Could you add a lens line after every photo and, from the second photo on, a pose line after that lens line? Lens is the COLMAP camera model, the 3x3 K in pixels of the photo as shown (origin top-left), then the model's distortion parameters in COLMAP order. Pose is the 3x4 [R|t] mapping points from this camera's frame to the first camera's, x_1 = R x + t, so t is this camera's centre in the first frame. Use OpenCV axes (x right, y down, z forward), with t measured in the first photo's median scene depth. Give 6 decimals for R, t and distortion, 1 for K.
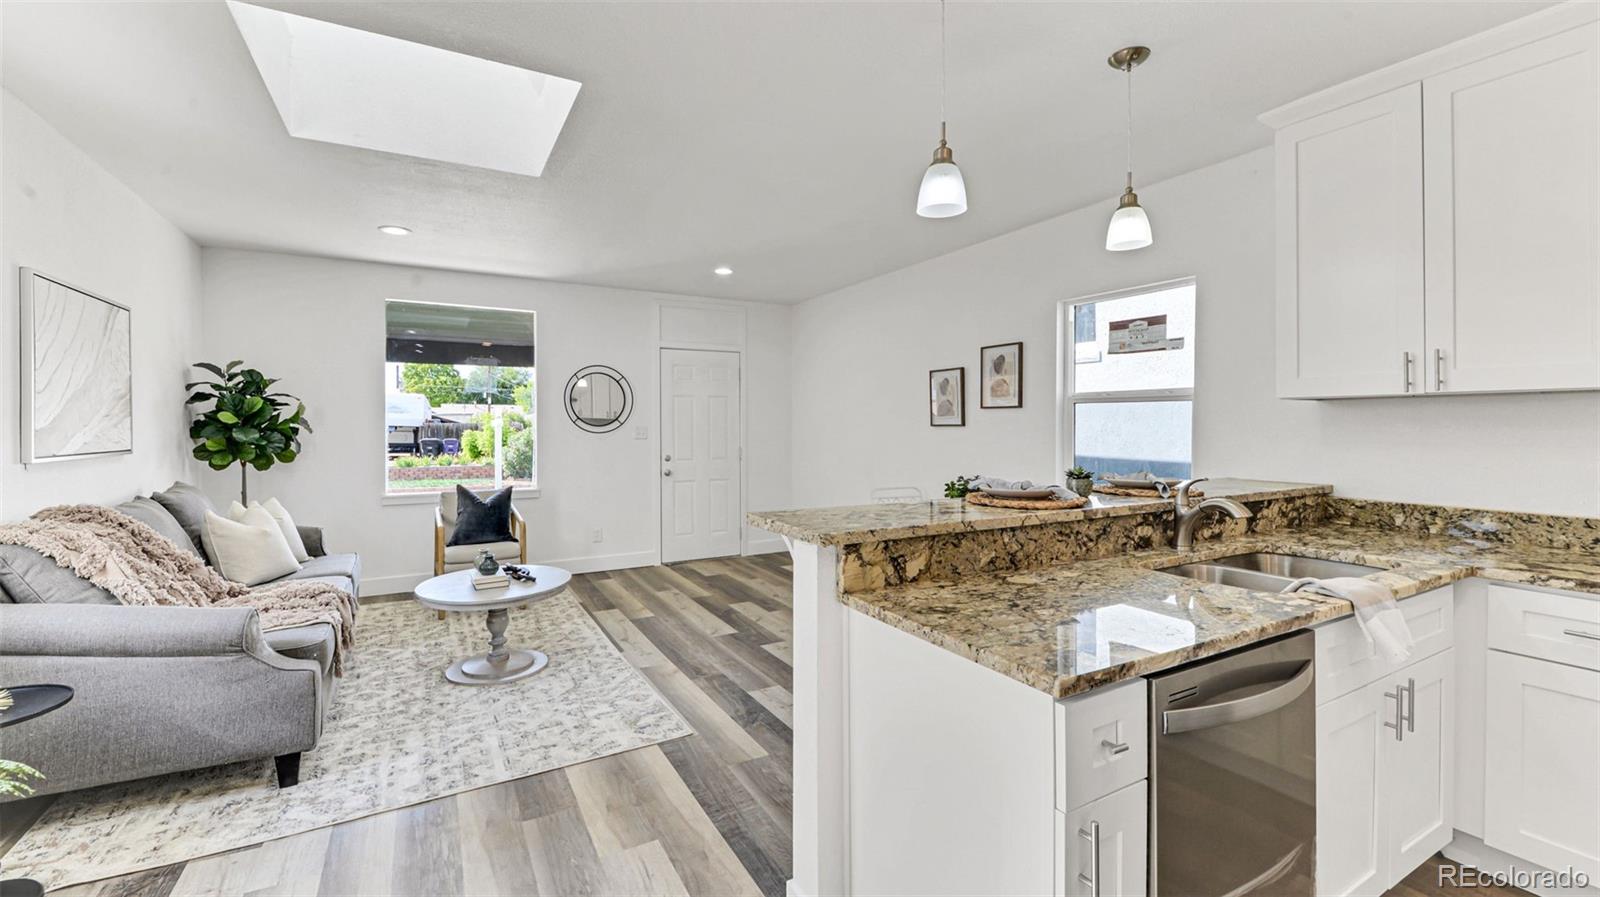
lens RADIAL K [[656.9, 0, 792.4], [0, 656.9, 432.3], [0, 0, 1]] dist [-0.002998, -0.003545]
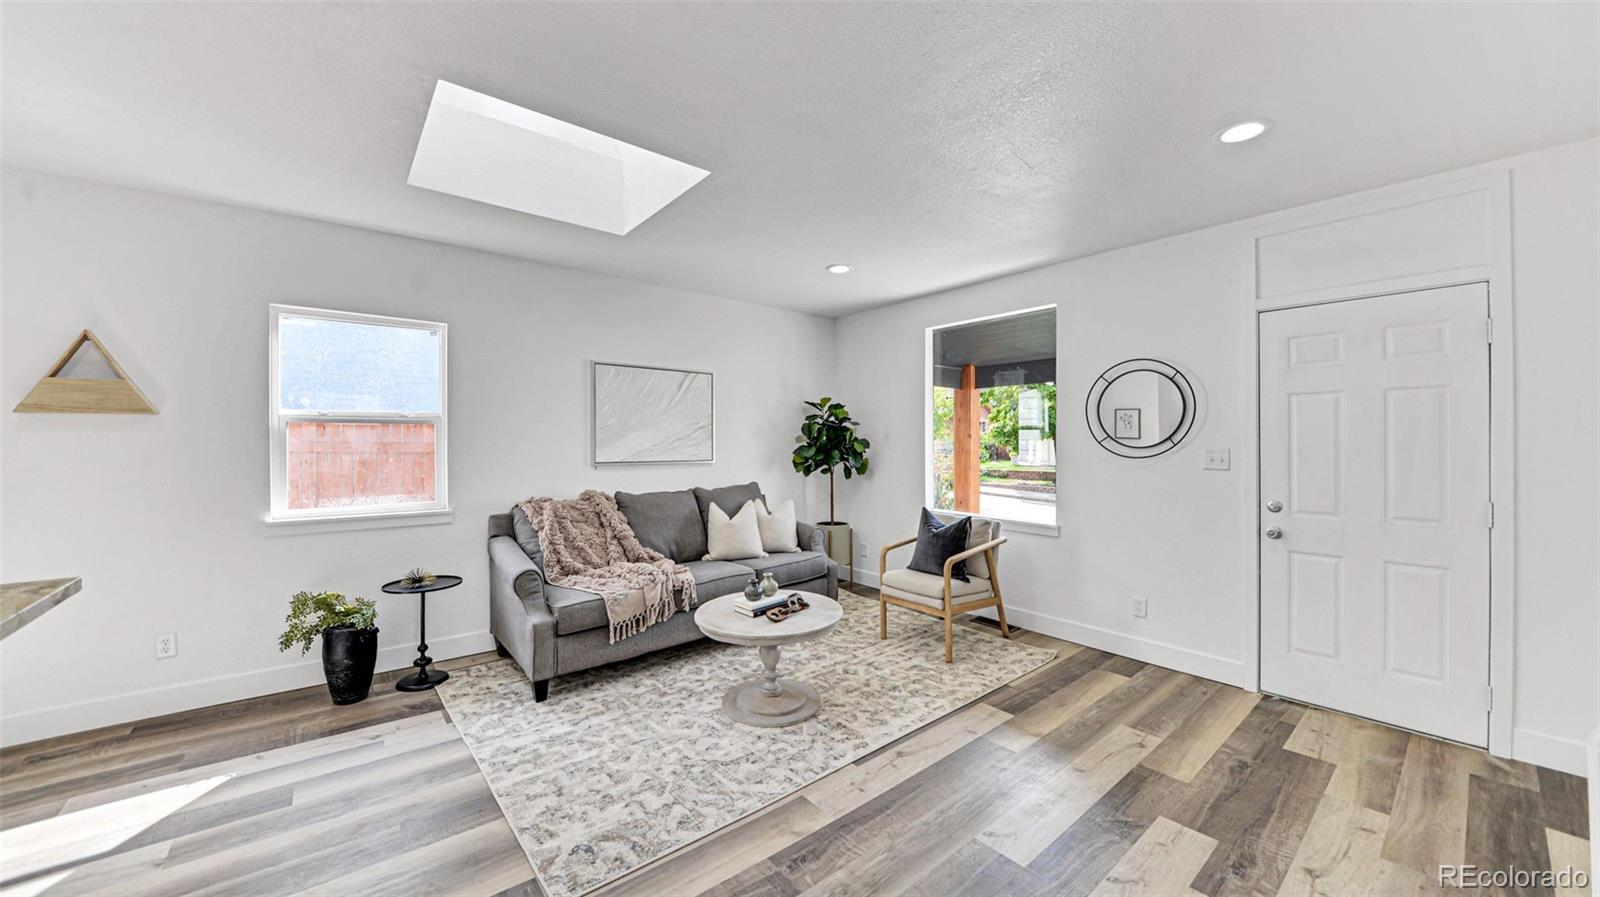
lens RADIAL K [[566.4, 0, 799.1], [0, 566.4, 447.8], [0, 0, 1]] dist [0.002734, -0.000396]
pose [[0.183673, 0.016329, -0.982852, 0.399055], [-0.009902, 0.999842, 0.014761, -0.026599], [0.982938, 0.007021, 0.183805, 0.971084]]
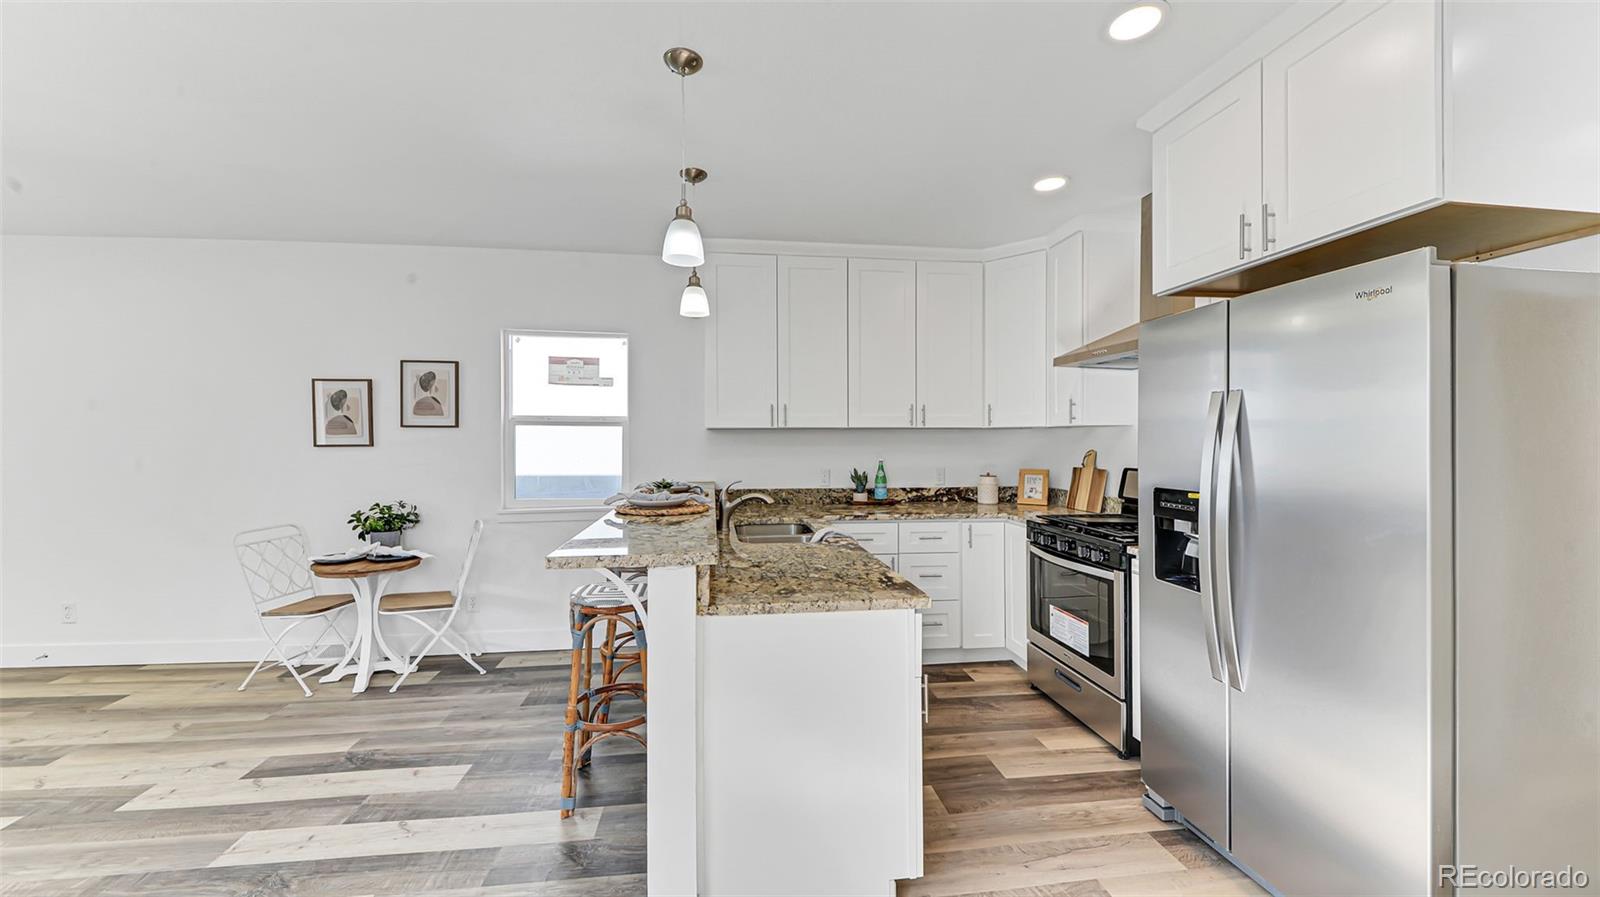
lens RADIAL K [[600.4, 0, 775.3], [0, 600.4, 435.3], [0, 0, 1]] dist [-0.009828, -0.001944]
pose [[0.366087, 0.006511, 0.930558, -0.408242], [0.013558, 0.999832, -0.012330, -0.010642], [-0.930482, 0.017130, 0.365937, 0.271238]]
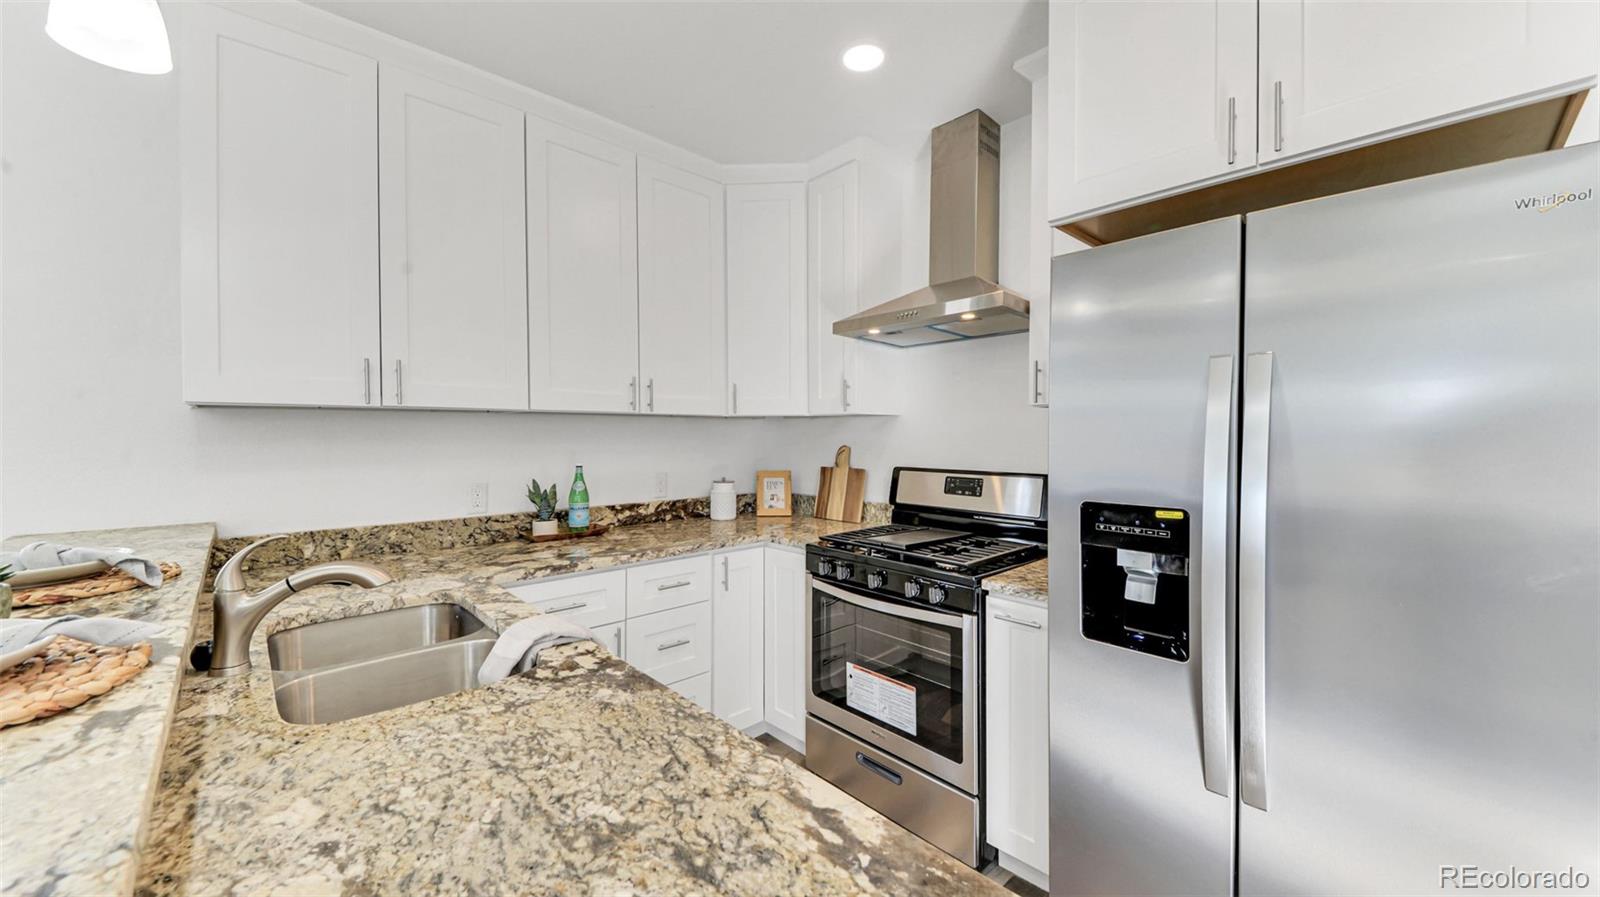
lens RADIAL K [[600.4, 0, 803.1], [0, 600.4, 433.4], [0, 0, 1]] dist [-0.009828, -0.001944]
pose [[-0.261646, 0.002014, 0.965162, 0.003040], [0.013936, 0.999901, 0.001691, -0.010078], [-0.965063, 0.013893, -0.261648, 0.446905]]
